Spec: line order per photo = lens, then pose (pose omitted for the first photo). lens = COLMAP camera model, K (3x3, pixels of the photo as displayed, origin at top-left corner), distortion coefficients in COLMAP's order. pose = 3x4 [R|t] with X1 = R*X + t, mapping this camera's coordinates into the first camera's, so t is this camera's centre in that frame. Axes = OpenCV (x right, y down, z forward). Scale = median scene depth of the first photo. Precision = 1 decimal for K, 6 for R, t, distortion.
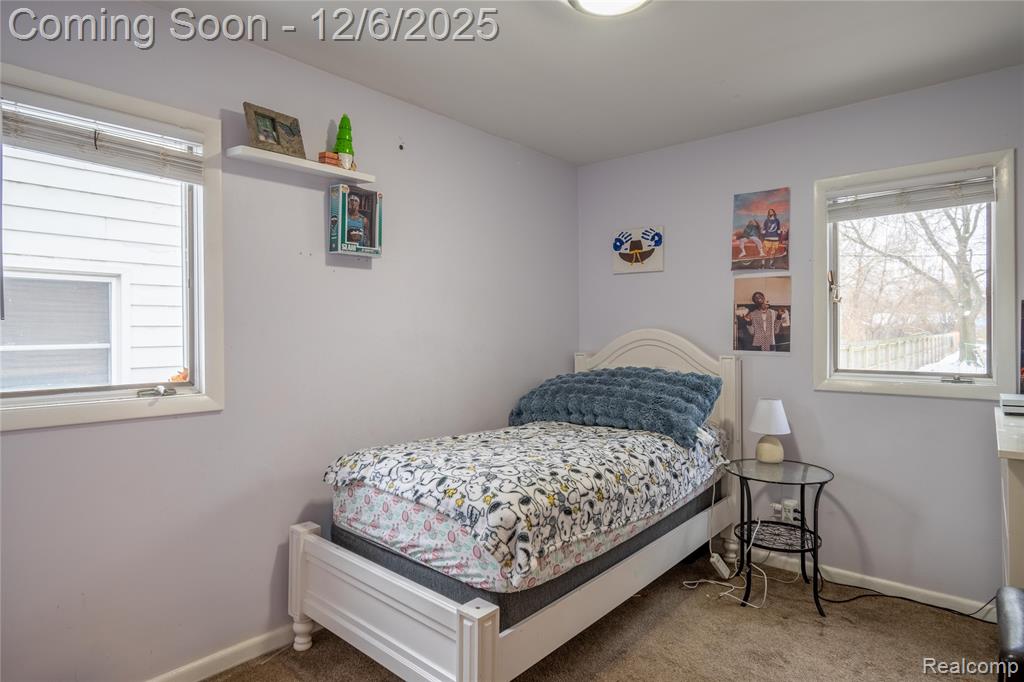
lens RADIAL K [[559.3, 0, 511.9], [0, 559.3, 336.5], [0, 0, 1]] dist [0.001212, 0.000583]
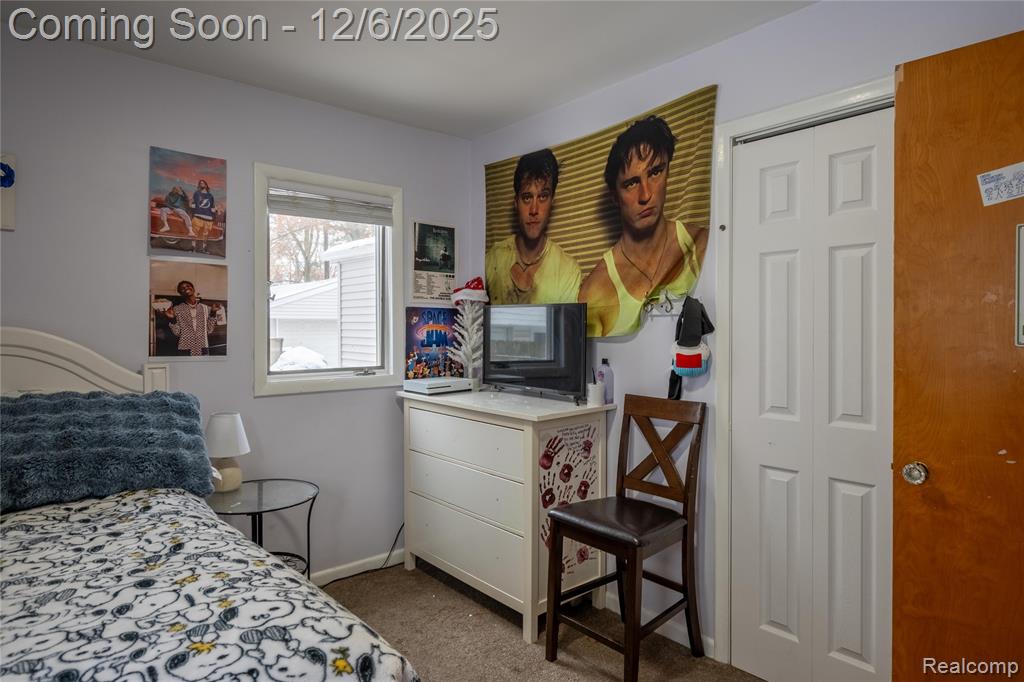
lens RADIAL K [[586.4, 0, 512.7], [0, 586.4, 329.6], [0, 0, 1]] dist [-0.018284, -0.000451]
pose [[0.135155, 0.001338, 0.990824, -0.311547], [0.009816, 0.999948, -0.002689, -0.004760], [-0.990776, 0.010090, 0.135135, 0.445466]]
